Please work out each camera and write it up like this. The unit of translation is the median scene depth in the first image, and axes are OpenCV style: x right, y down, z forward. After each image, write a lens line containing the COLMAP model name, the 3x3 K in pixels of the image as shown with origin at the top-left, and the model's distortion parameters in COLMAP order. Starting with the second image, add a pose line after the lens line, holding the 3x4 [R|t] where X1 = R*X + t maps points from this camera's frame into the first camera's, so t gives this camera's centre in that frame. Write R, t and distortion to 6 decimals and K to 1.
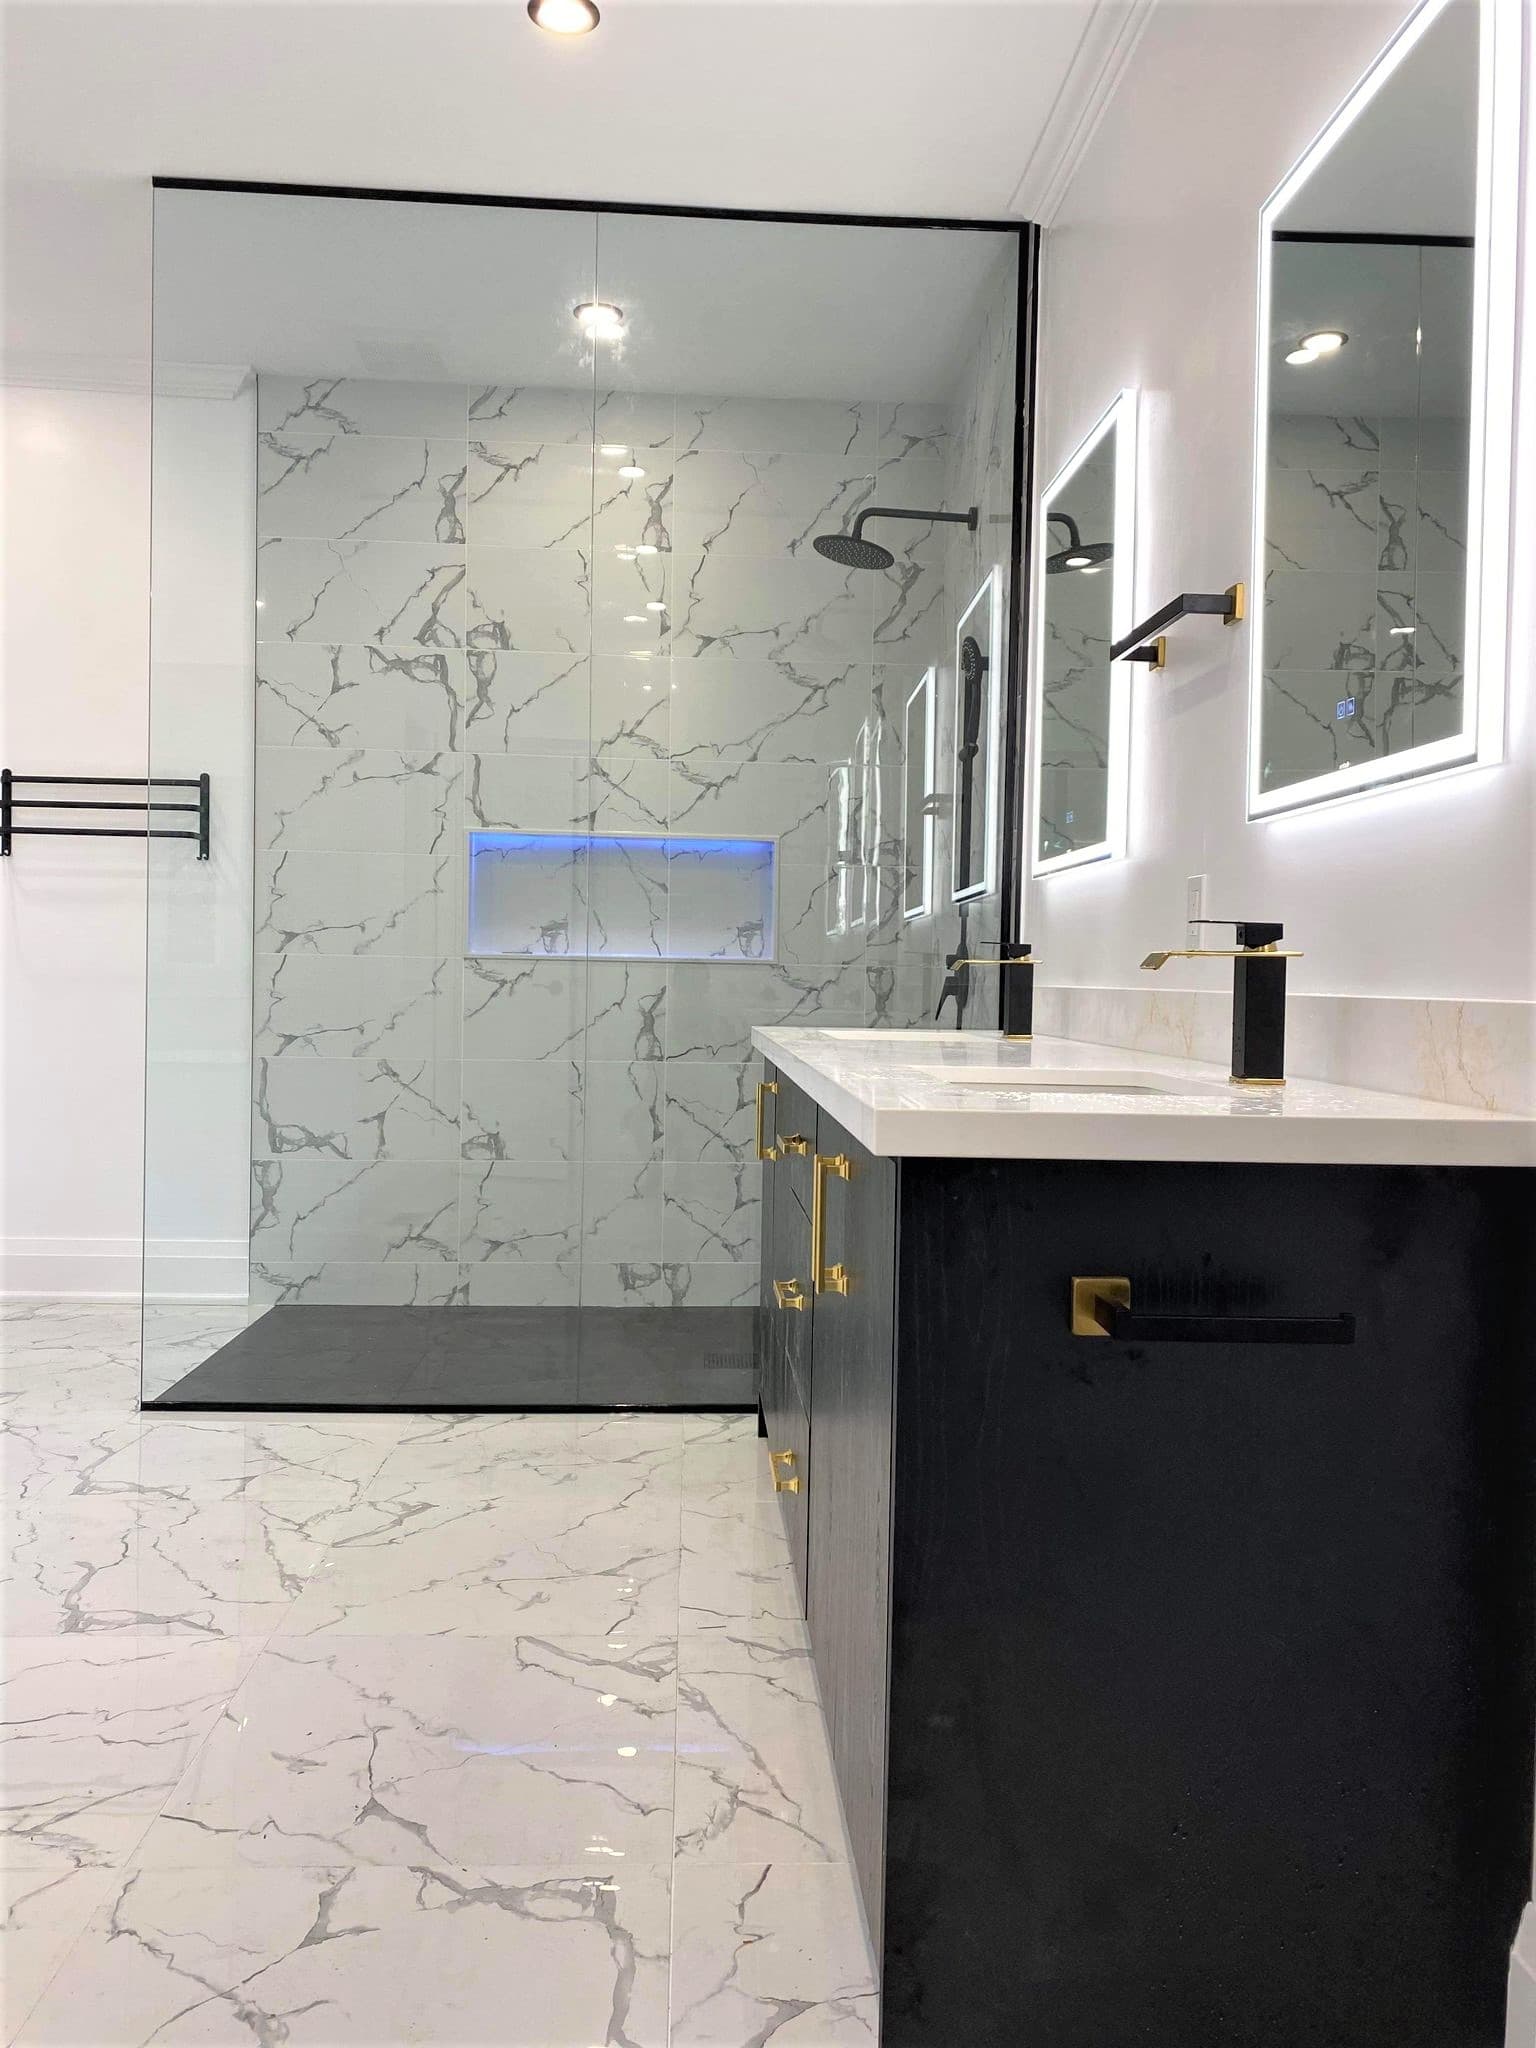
lens RADIAL K [[1566.5, 0, 781.9], [0, 1566.5, 1025.4], [0, 0, 1]] dist [0.019040, -0.026589]
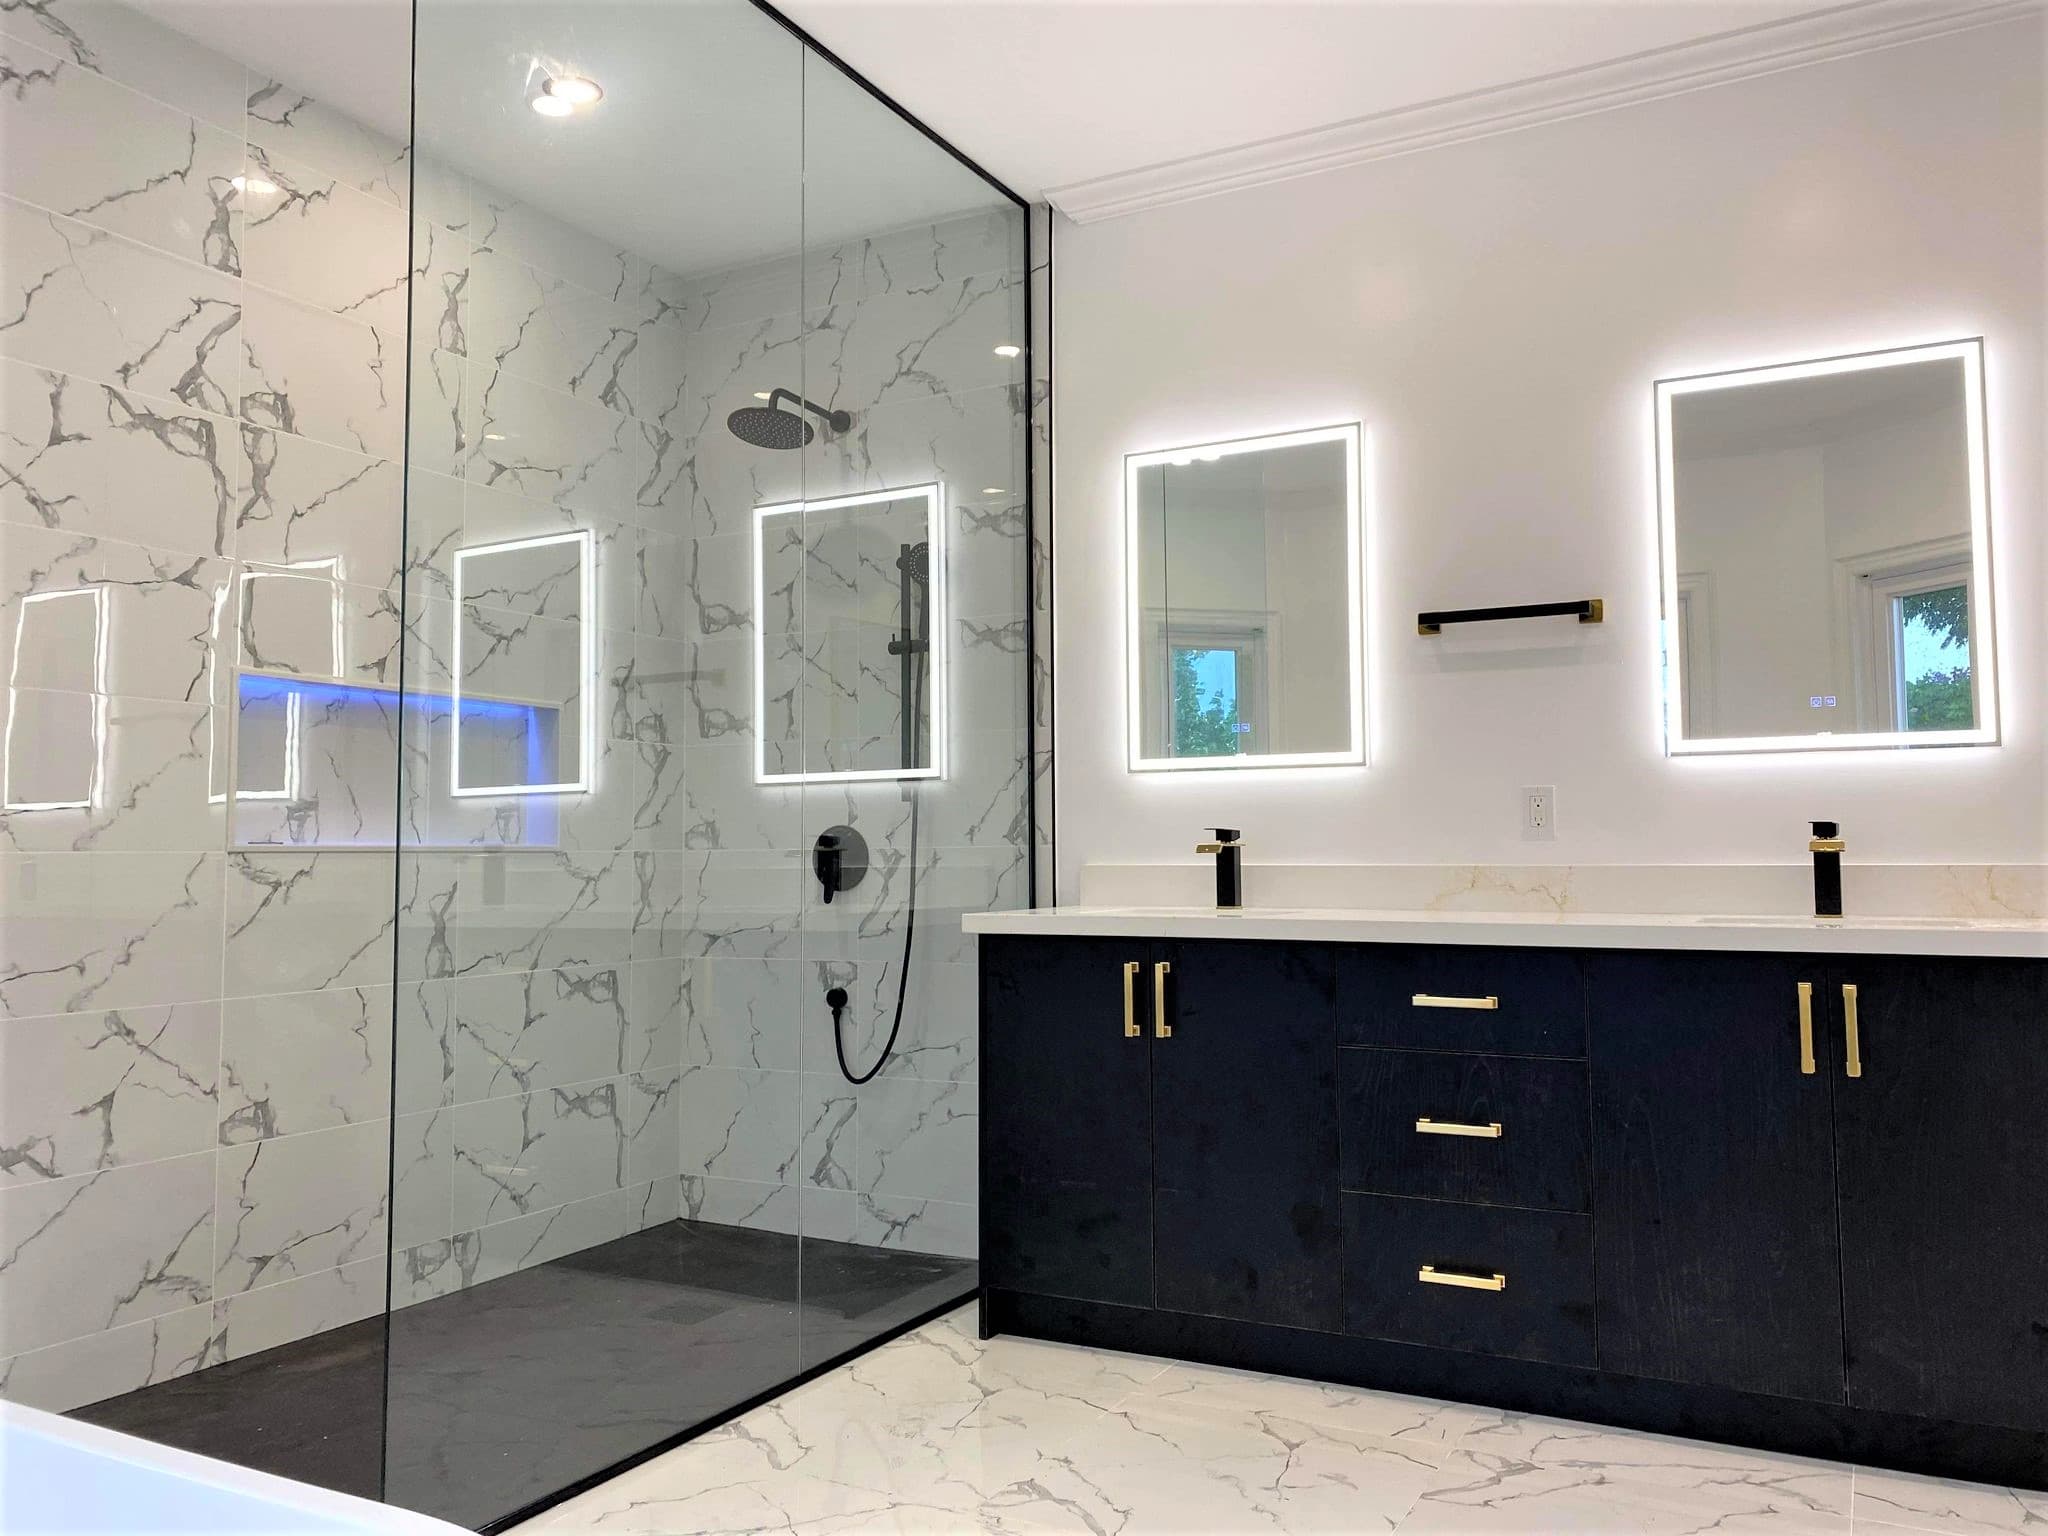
lens RADIAL K [[1566.5, 0, 1043.7], [0, 1566.5, 754.6], [0, 0, 1]] dist [0.019040, -0.026589]
pose [[0.524639, 0.031641, 0.850737, -0.612946], [0.051033, 0.996343, -0.068529, -0.019922], [-0.849794, 0.079369, 0.521106, 0.326376]]
